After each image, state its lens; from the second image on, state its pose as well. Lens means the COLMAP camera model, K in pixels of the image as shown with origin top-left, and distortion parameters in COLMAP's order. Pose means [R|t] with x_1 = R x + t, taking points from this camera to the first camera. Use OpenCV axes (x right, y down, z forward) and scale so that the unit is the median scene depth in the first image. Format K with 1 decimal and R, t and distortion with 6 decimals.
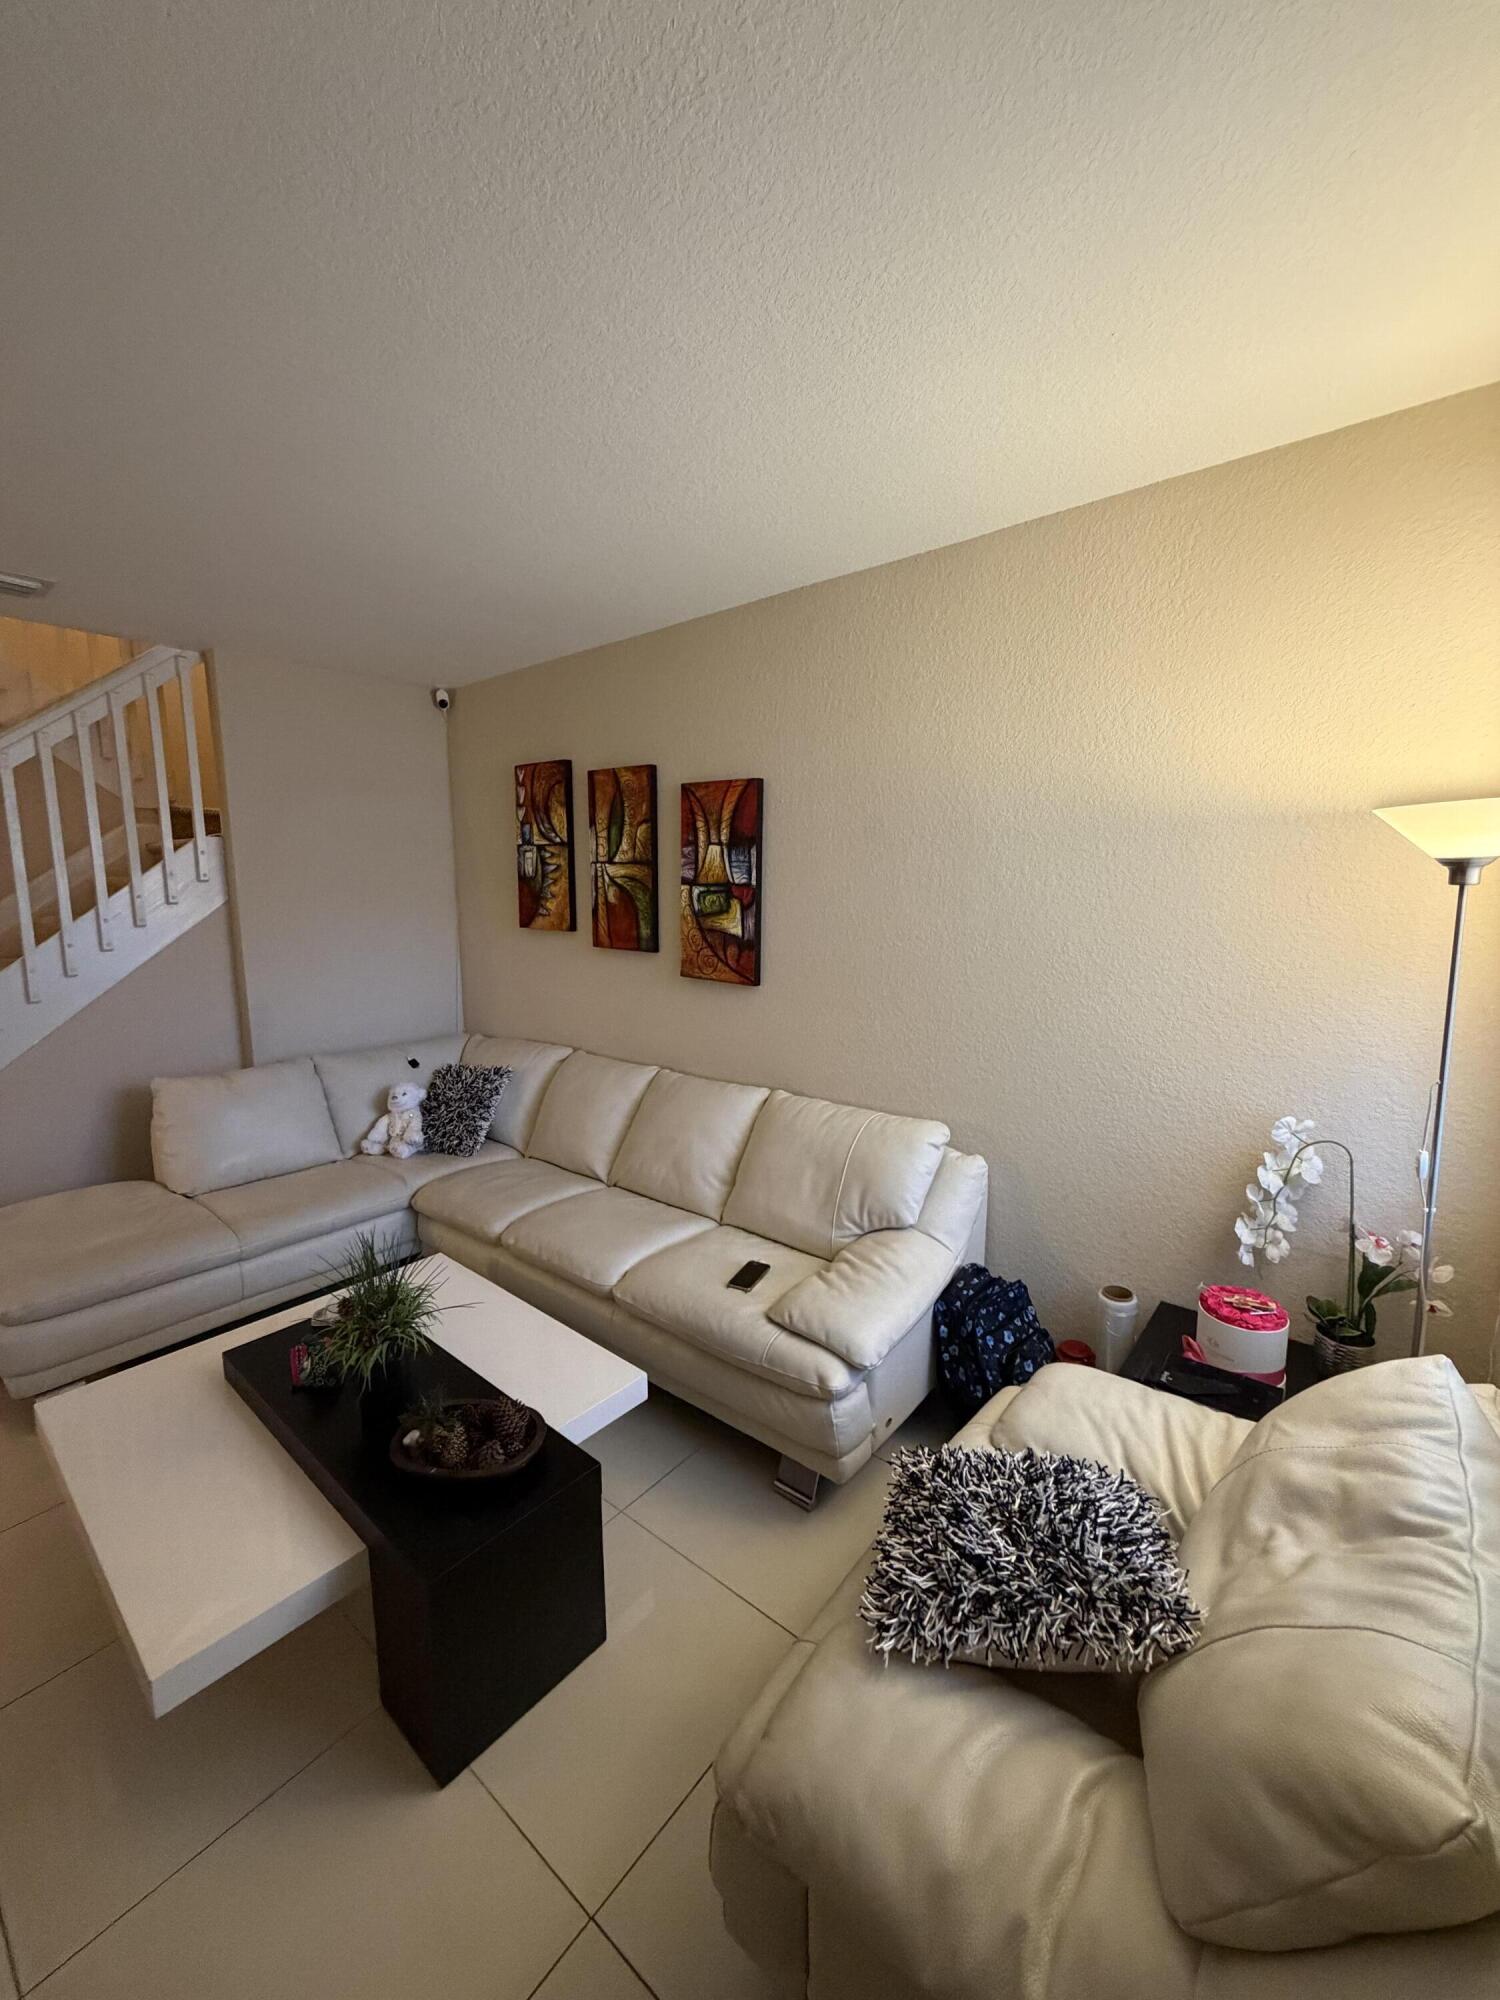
lens RADIAL K [[799.6, 0, 752.9], [0, 799.6, 997.0], [0, 0, 1]] dist [0.000242, 0.000704]
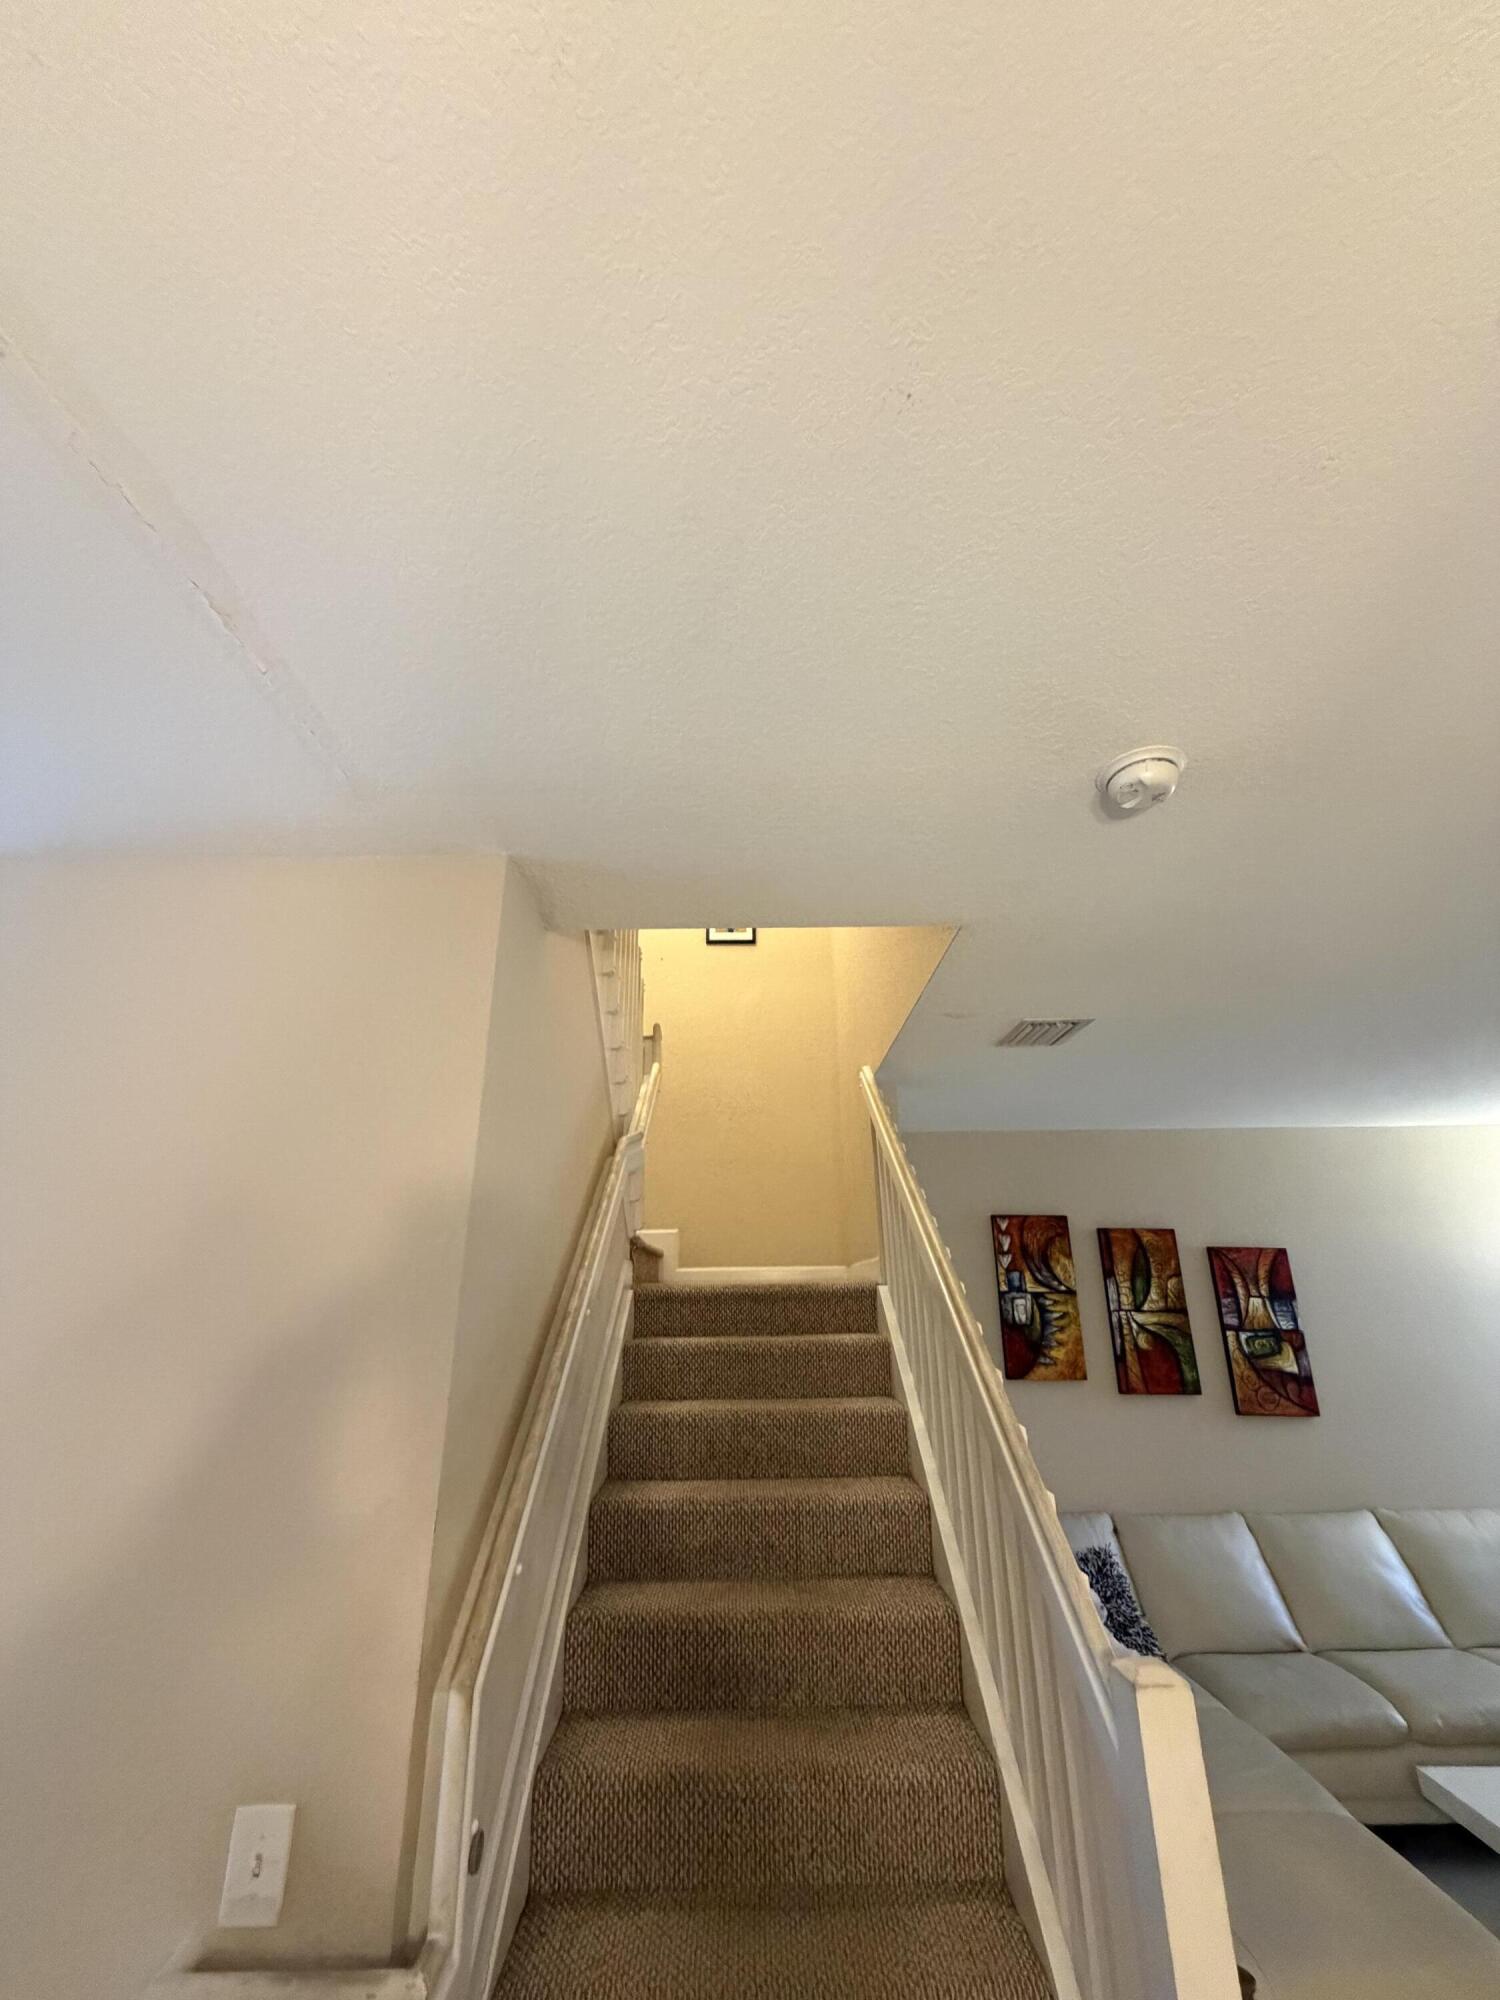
lens RADIAL K [[799.6, 0, 751.8], [0, 799.6, 991.7], [0, 0, 1]] dist [0.000242, 0.000704]
pose [[0.772542, 0.222189, 0.594820, -1.437103], [0.096708, 0.884676, -0.456066, -0.106513], [-0.627555, 0.409854, 0.661962, 0.411449]]
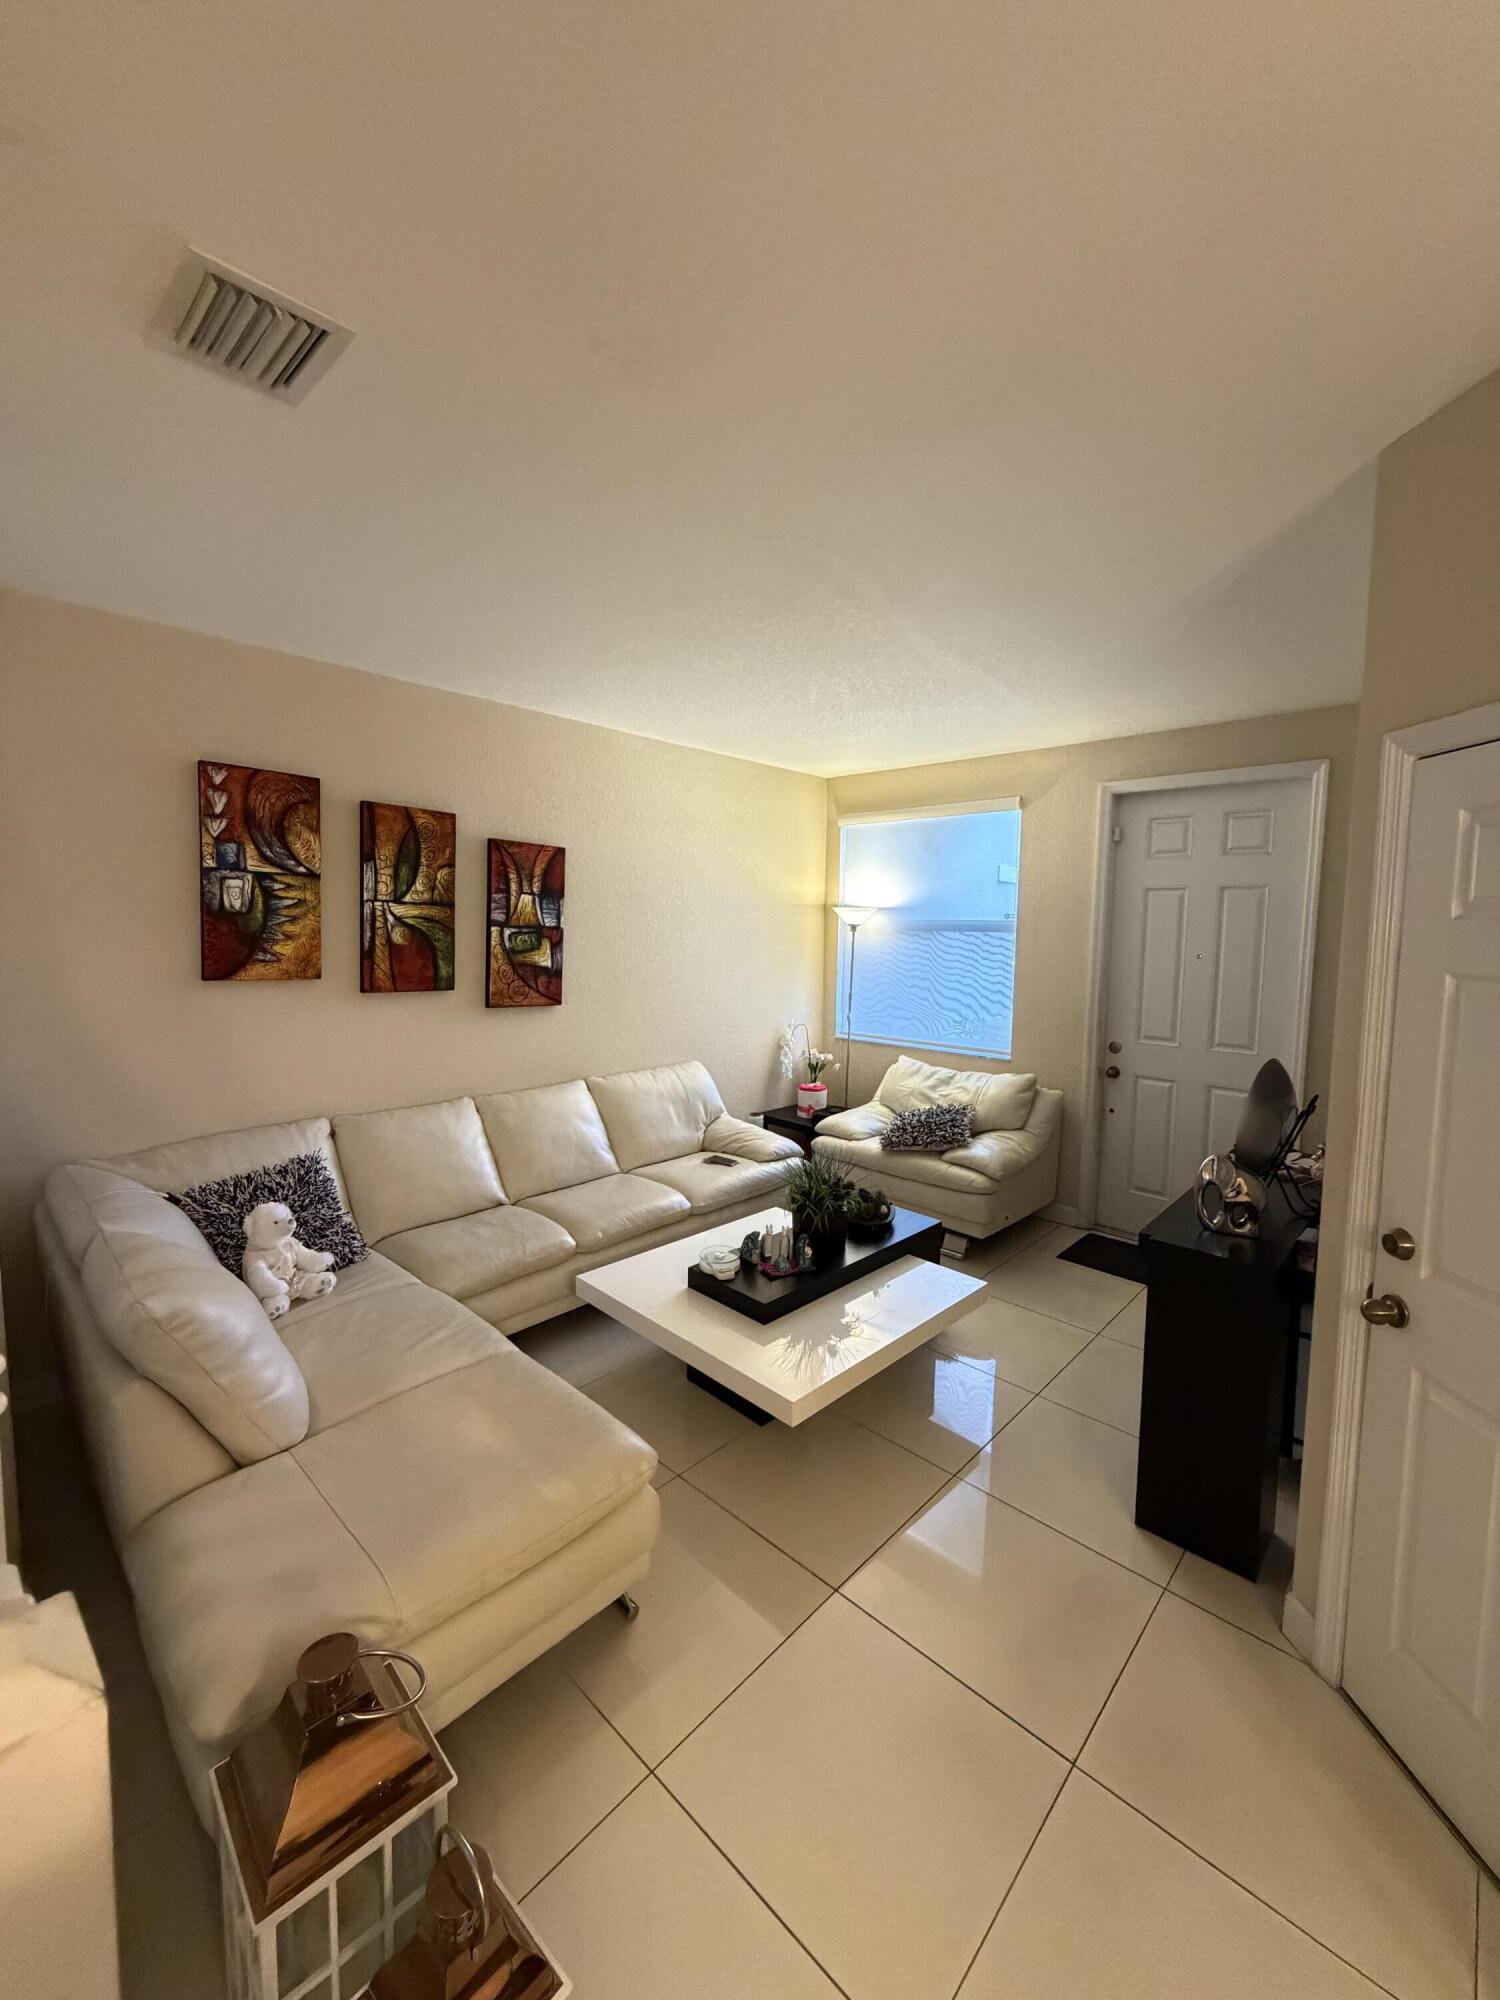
lens RADIAL K [[799.6, 0, 752.9], [0, 799.6, 996.6], [0, 0, 1]] dist [0.000242, 0.000704]
pose [[0.074747, -0.080730, 0.993929, -1.141758], [0.124122, 0.989720, 0.071054, -0.073264], [-0.989448, 0.118058, 0.083999, 0.527972]]
